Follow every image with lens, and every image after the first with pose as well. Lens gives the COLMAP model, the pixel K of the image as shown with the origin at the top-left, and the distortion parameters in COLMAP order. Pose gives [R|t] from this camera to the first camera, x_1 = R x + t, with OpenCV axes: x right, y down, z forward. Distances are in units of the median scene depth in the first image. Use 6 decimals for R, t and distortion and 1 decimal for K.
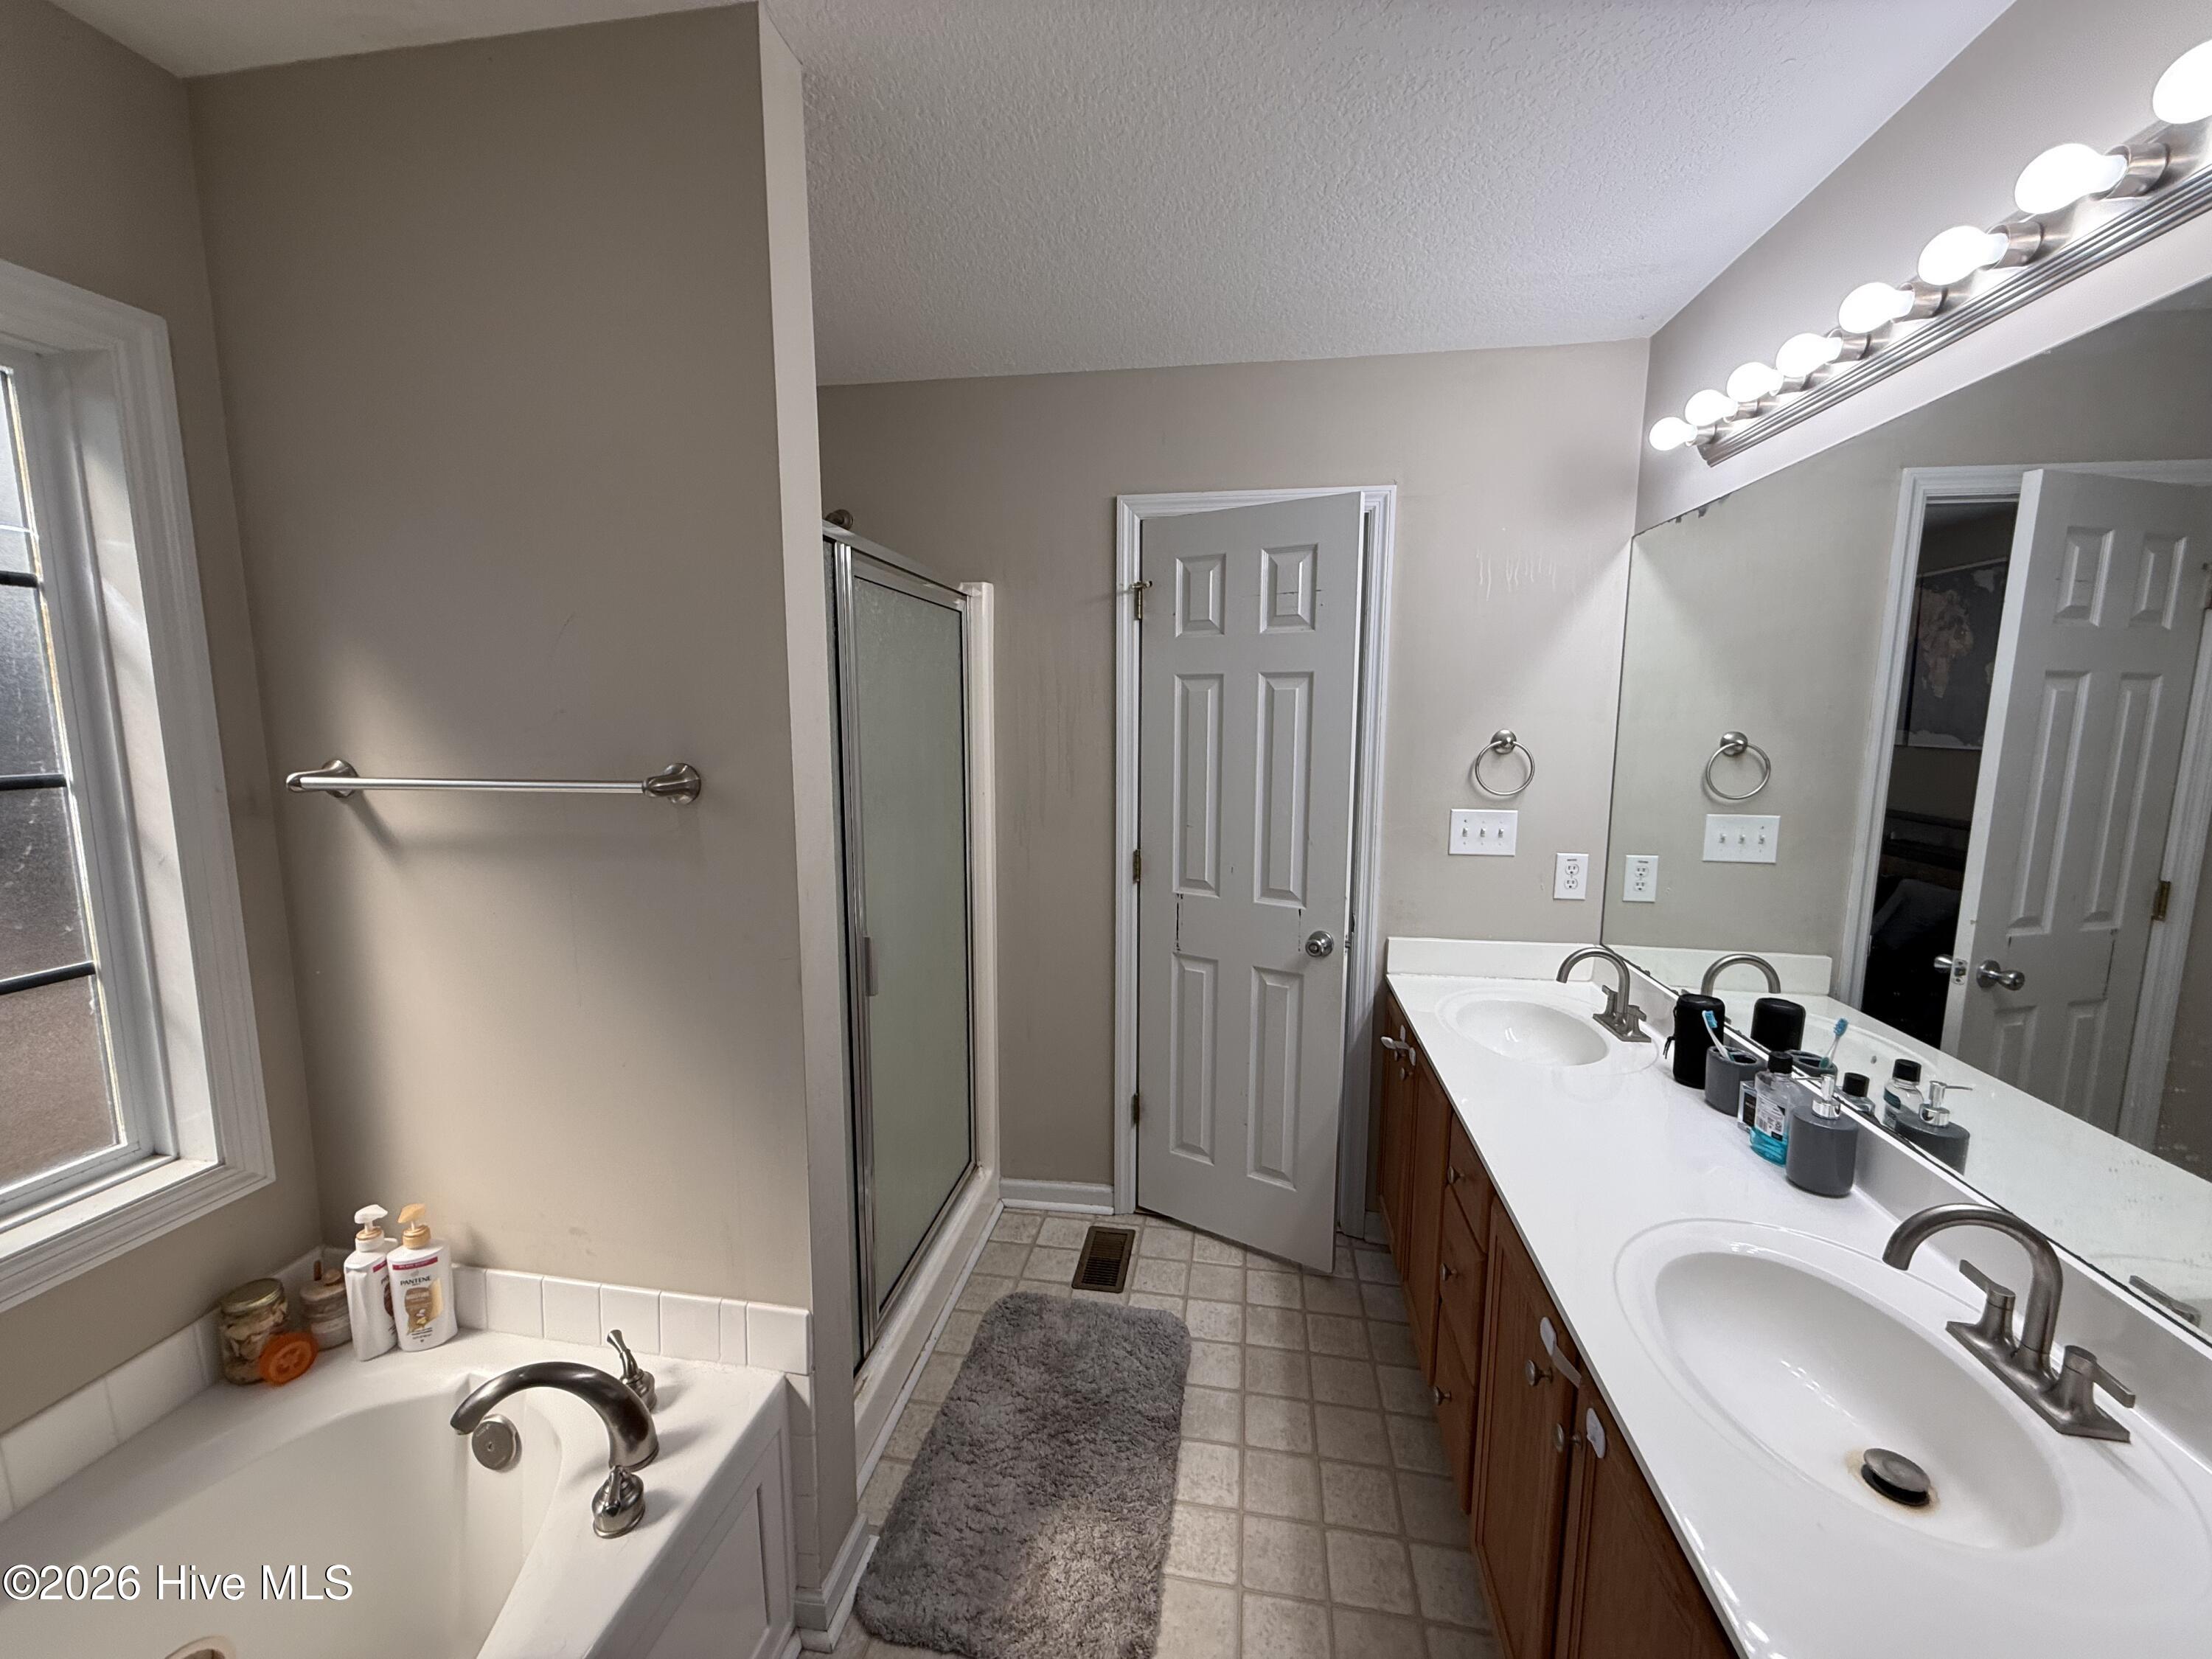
lens RADIAL K [[879.5, 0, 1101.6], [0, 879.5, 830.6], [0, 0, 1]] dist [-0.001600, -0.000234]
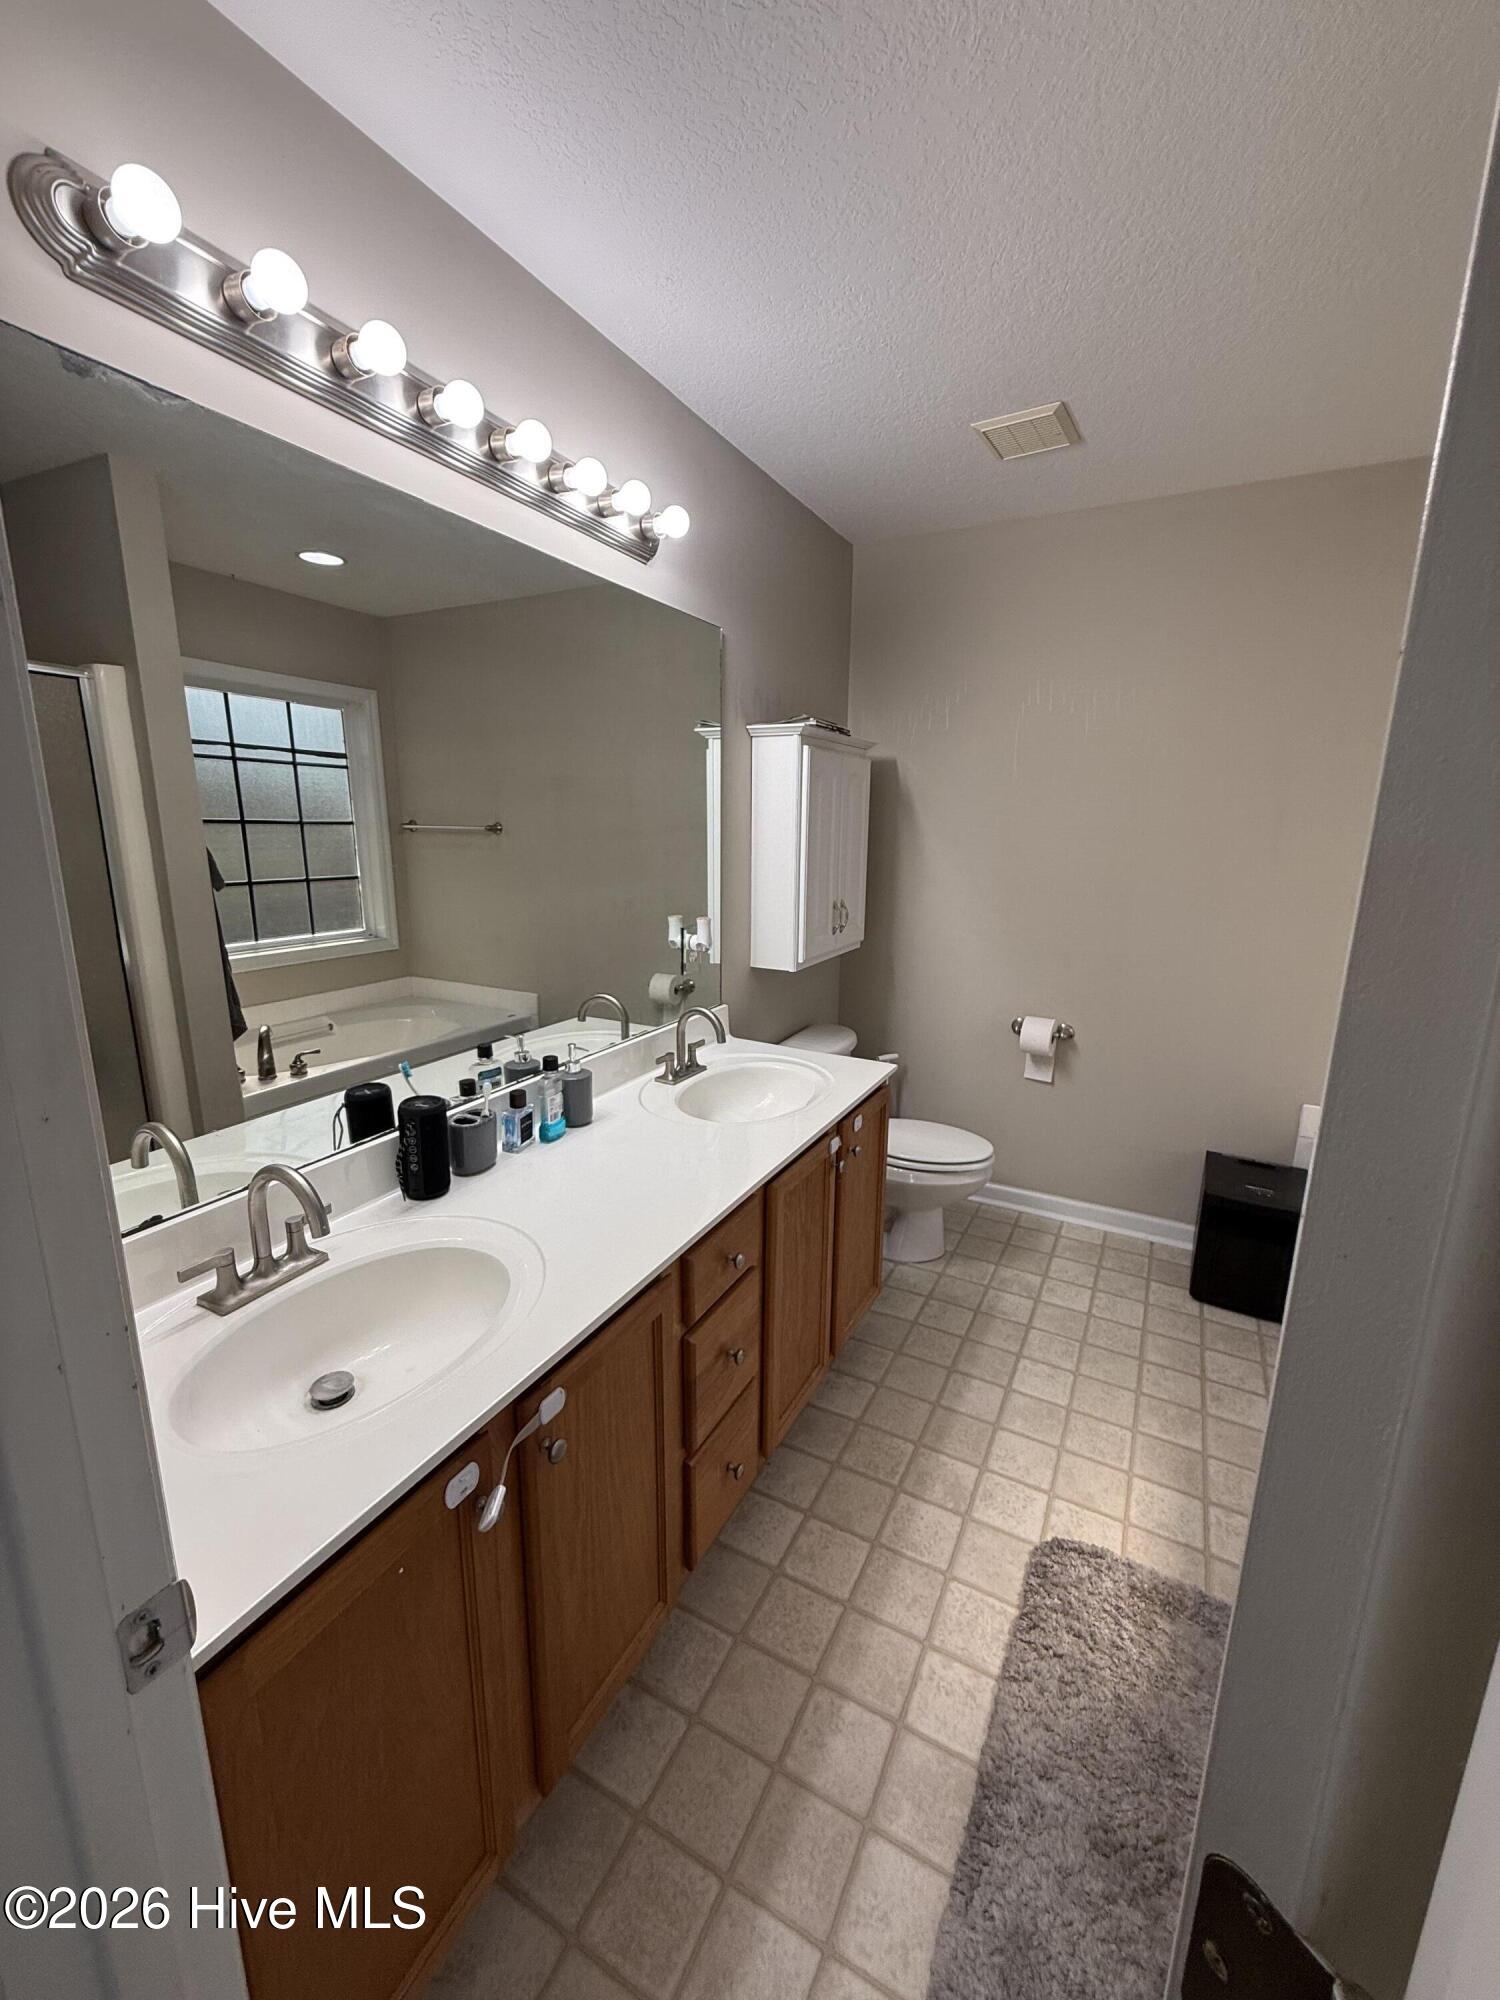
lens RADIAL K [[795.2, 0, 744.1], [0, 795.2, 999.6], [0, 0, 1]] dist [-0.001600, -0.000234]
pose [[-0.944904, -0.085202, 0.316063, 0.131340], [0.030522, 0.938395, 0.344213, -0.171731], [-0.325920, 0.334895, -0.884093, 1.566119]]
